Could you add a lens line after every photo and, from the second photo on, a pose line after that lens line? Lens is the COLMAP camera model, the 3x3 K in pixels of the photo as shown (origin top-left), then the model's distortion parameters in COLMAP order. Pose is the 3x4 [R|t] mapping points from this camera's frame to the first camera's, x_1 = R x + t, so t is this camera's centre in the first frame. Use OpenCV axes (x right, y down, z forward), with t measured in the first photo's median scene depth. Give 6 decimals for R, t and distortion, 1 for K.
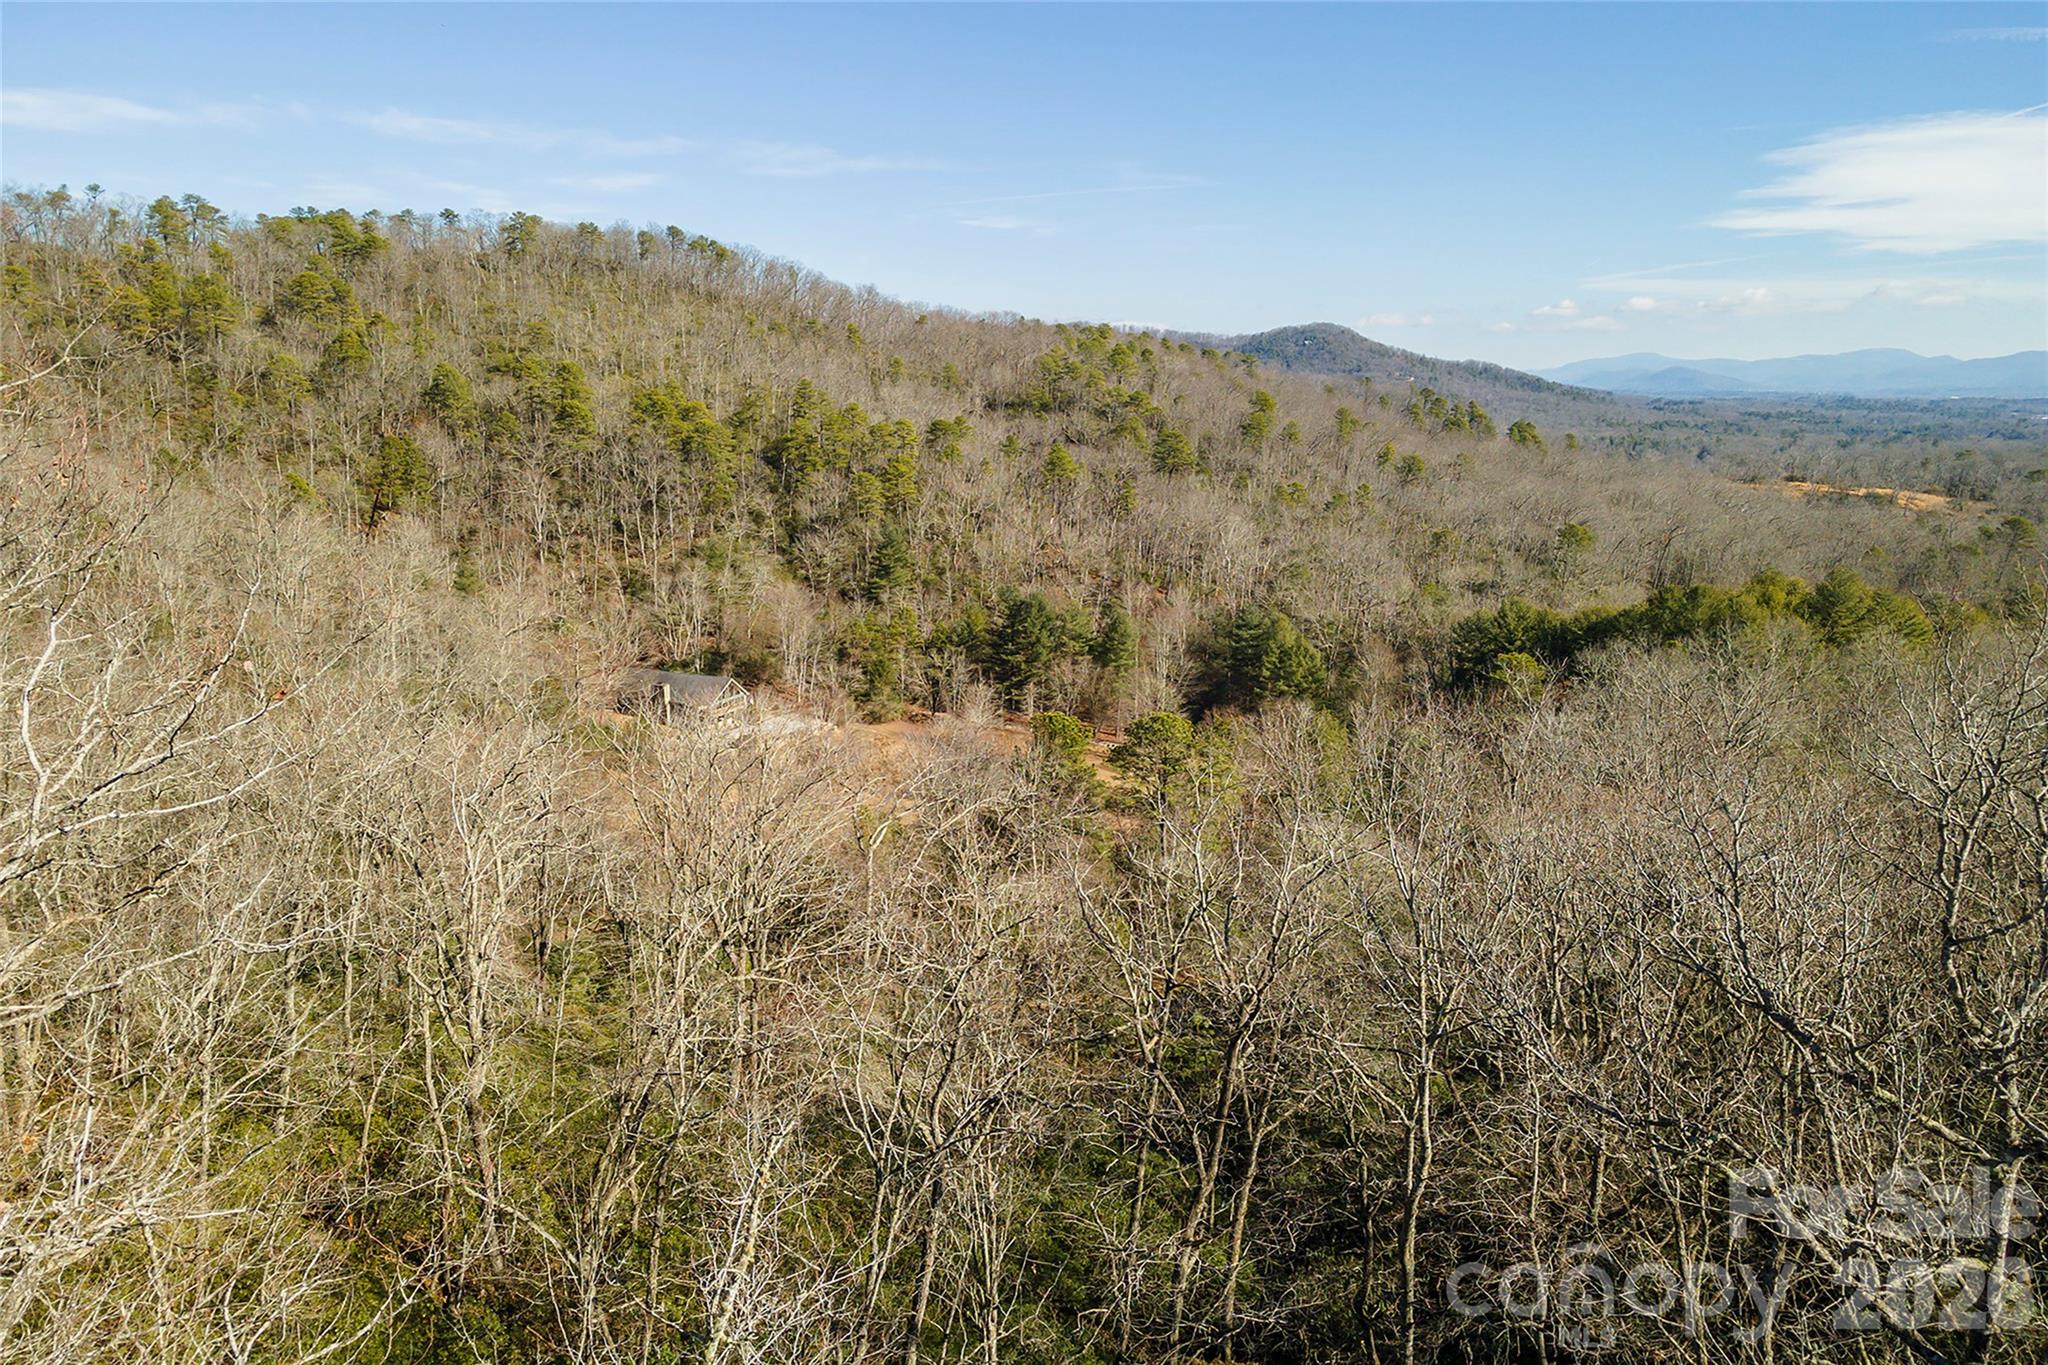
lens RADIAL K [[1480.8, 0, 1004.1], [0, 1480.8, 735.4], [0, 0, 1]] dist [0.051509, 0.020194]
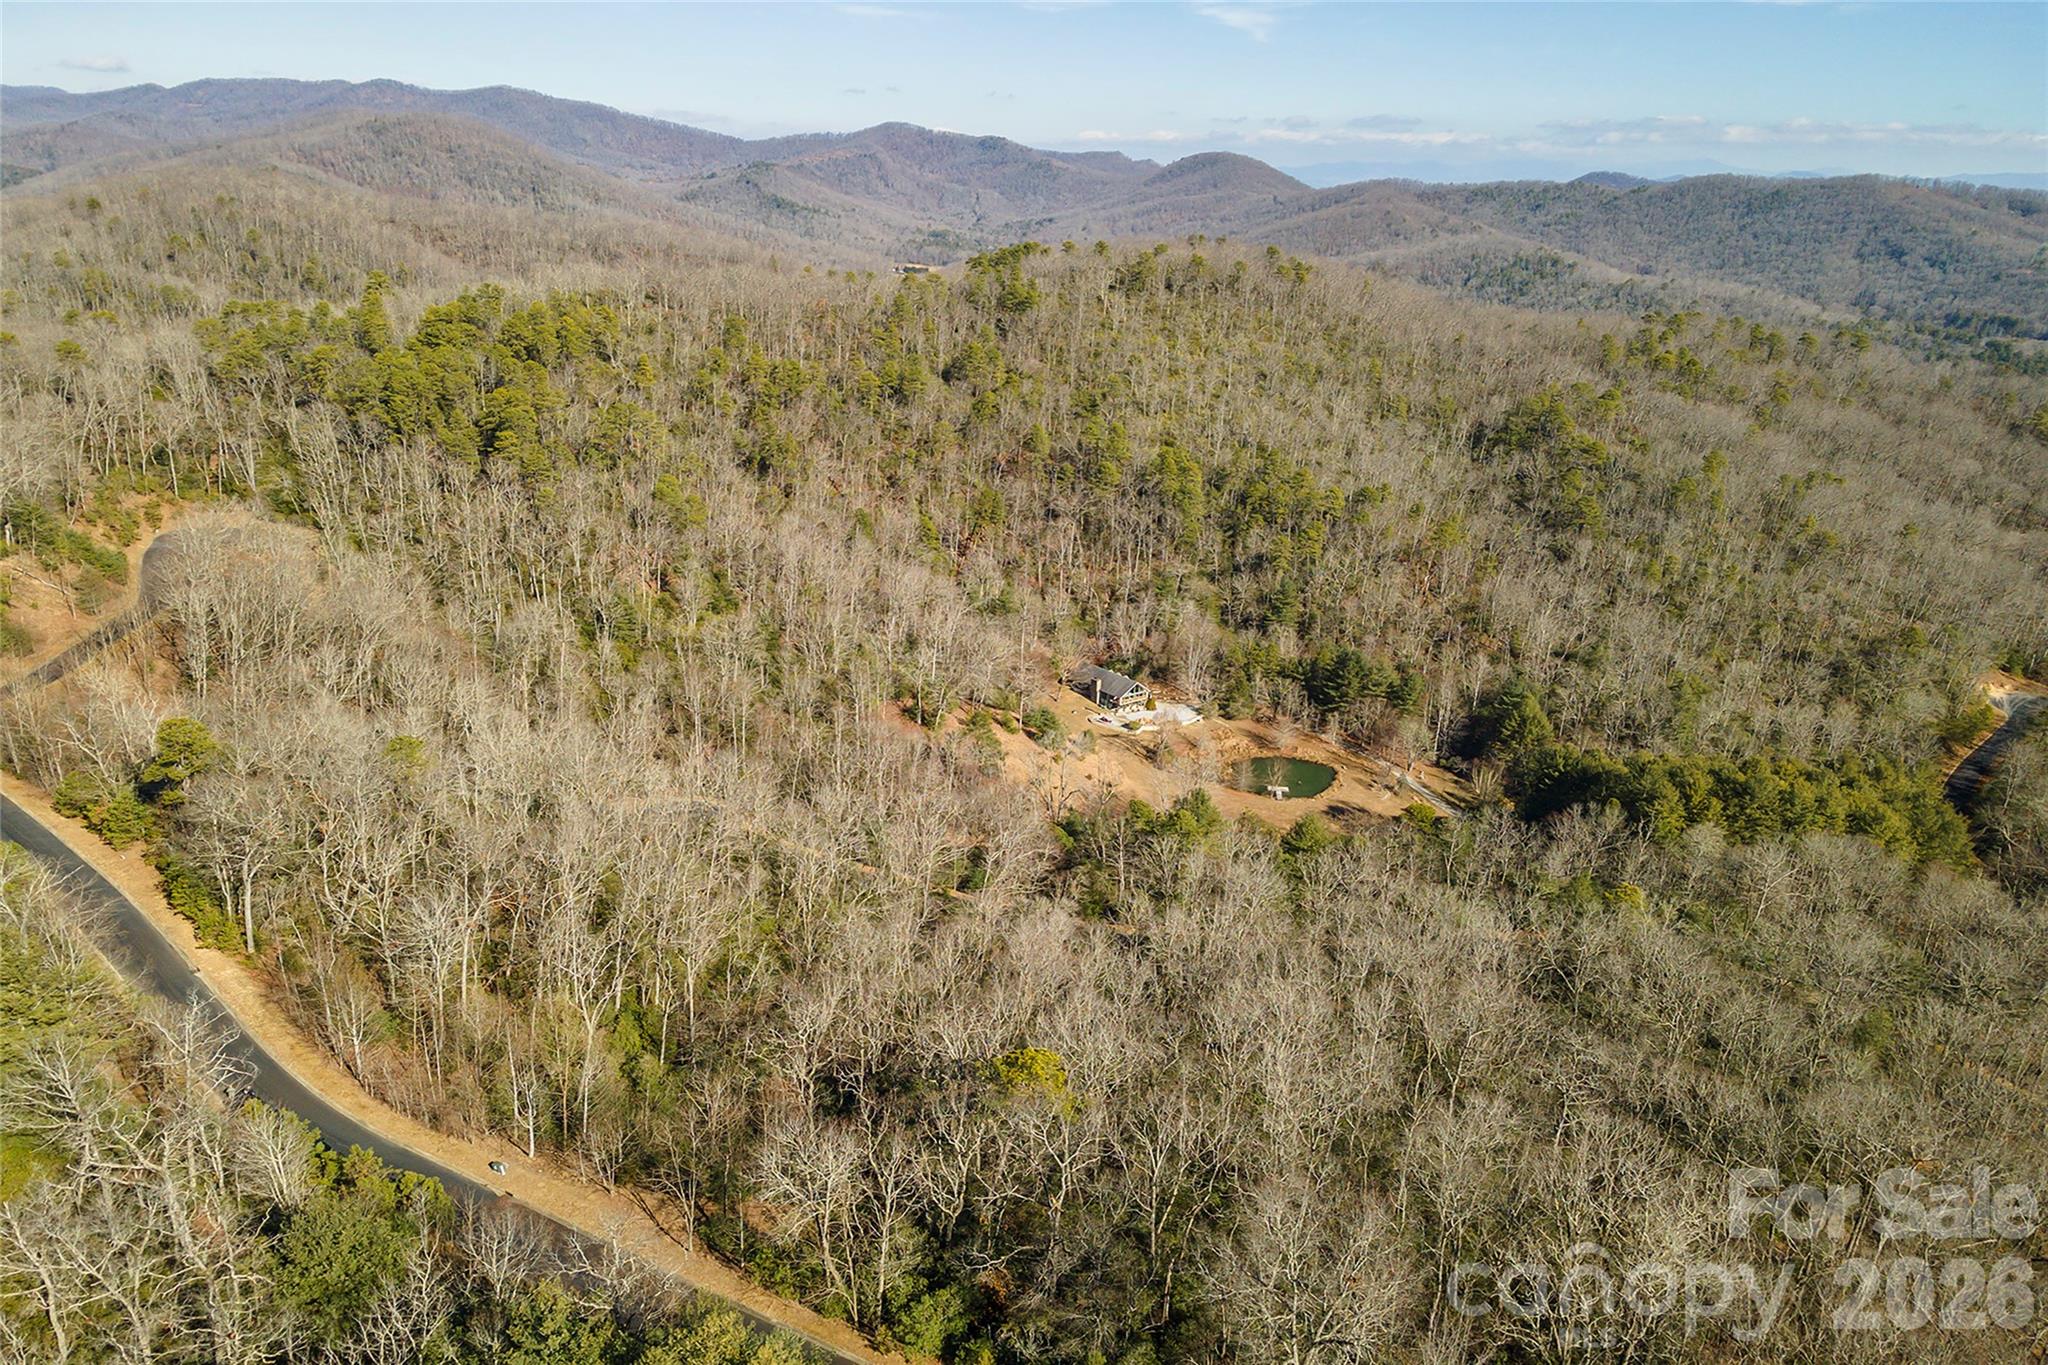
lens RADIAL K [[1480.8, 0, 1018.6], [0, 1480.8, 695.9], [0, 0, 1]] dist [0.051509, 0.020194]
pose [[0.900209, 0.163383, -0.403646, 0.315878], [-0.131834, 0.985699, 0.104963, -0.159180], [0.415023, -0.041274, 0.908874, -0.458873]]
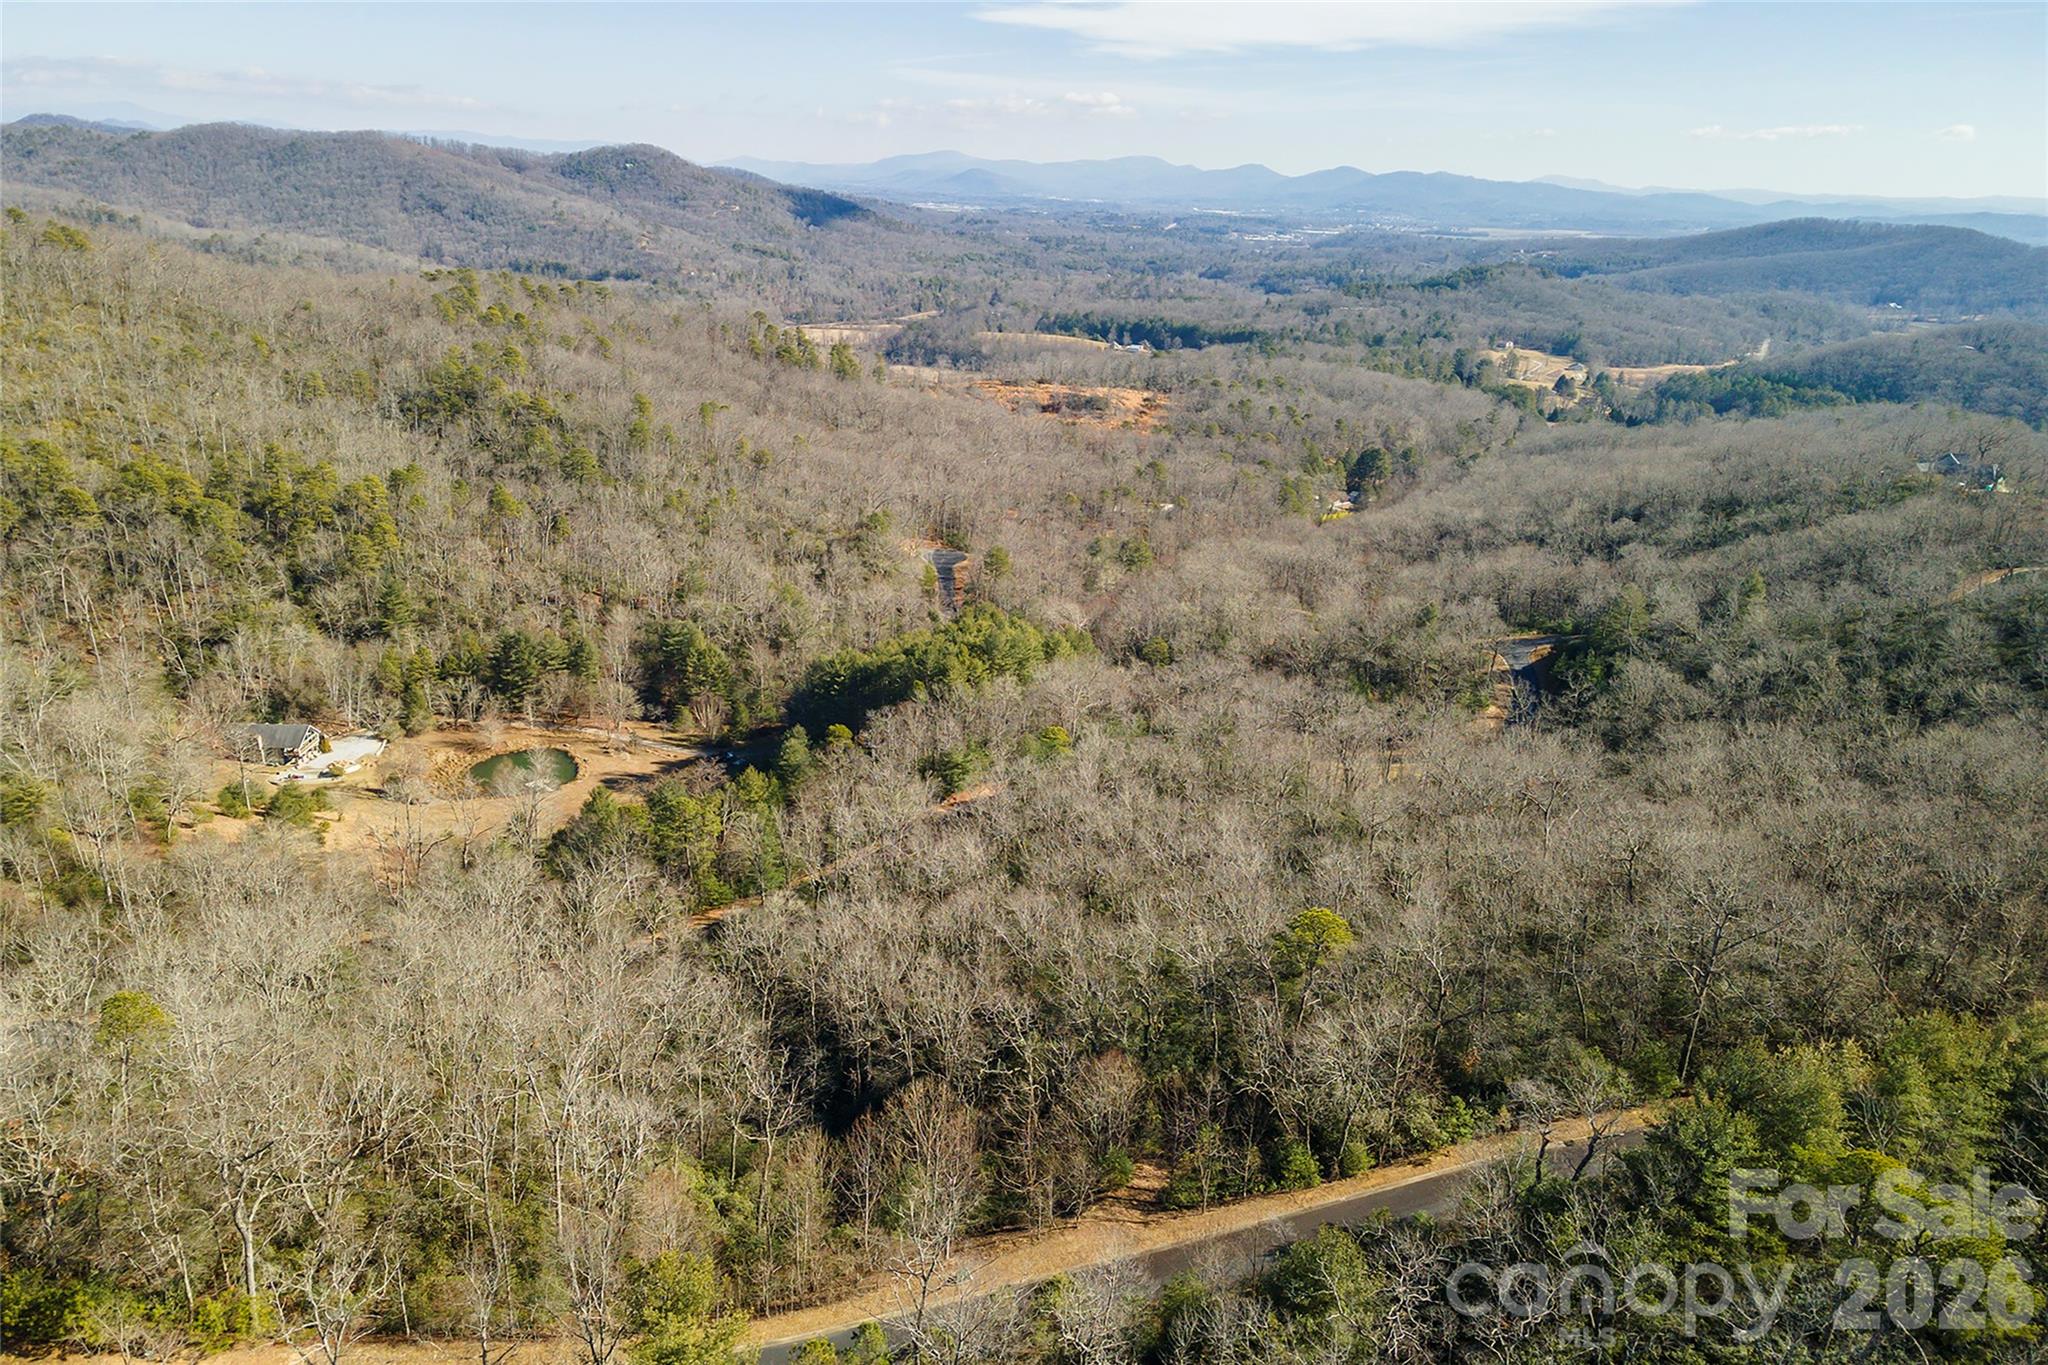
lens RADIAL K [[1480.8, 0, 997.0], [0, 1480.8, 709.1], [0, 0, 1]] dist [0.051509, 0.020194]
pose [[0.911446, -0.126031, 0.391641, -0.130187], [0.085155, 0.989101, 0.120119, -0.151834], [-0.402511, -0.076132, 0.912244, -0.485683]]
